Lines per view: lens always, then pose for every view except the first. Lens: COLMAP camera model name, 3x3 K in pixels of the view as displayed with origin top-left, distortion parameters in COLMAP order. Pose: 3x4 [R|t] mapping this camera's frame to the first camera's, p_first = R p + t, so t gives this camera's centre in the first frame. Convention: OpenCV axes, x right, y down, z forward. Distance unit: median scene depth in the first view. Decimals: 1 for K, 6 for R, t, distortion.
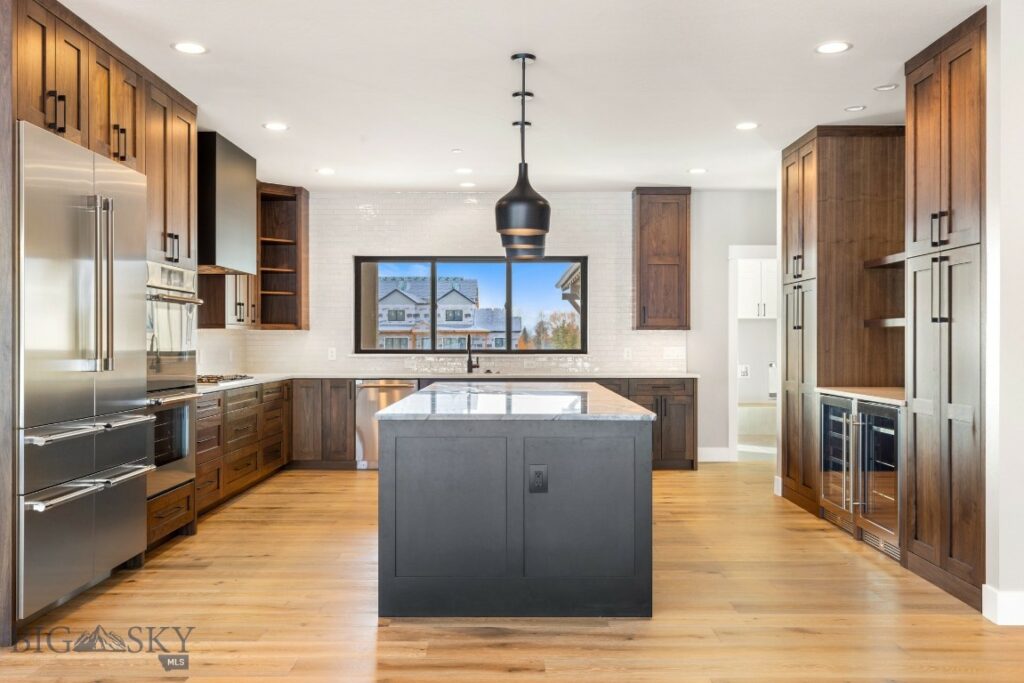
lens RADIAL K [[888.7, 0, 516.5], [0, 888.7, 337.2], [0, 0, 1]] dist [-0.011077, 0.006743]
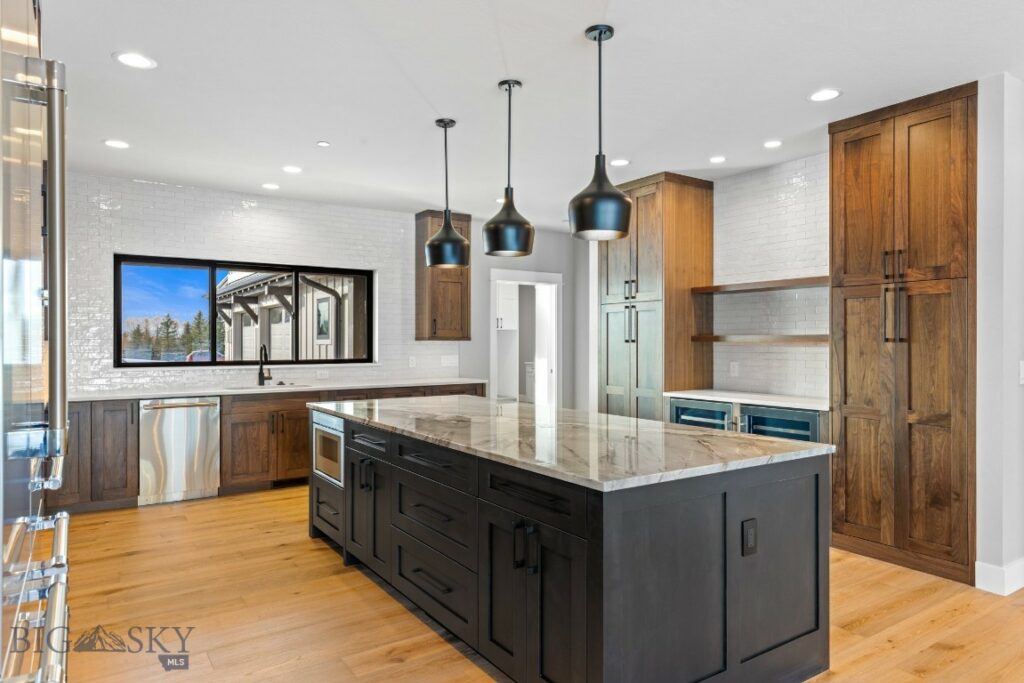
lens RADIAL K [[641.7, 0, 514.3], [0, 641.7, 341.9], [0, 0, 1]] dist [0.002876, 0.000477]
pose [[0.829911, -0.001316, 0.557894, -0.256891], [-0.001307, 0.999990, 0.004303, -0.011820], [-0.557894, -0.004300, 0.829901, 0.336828]]
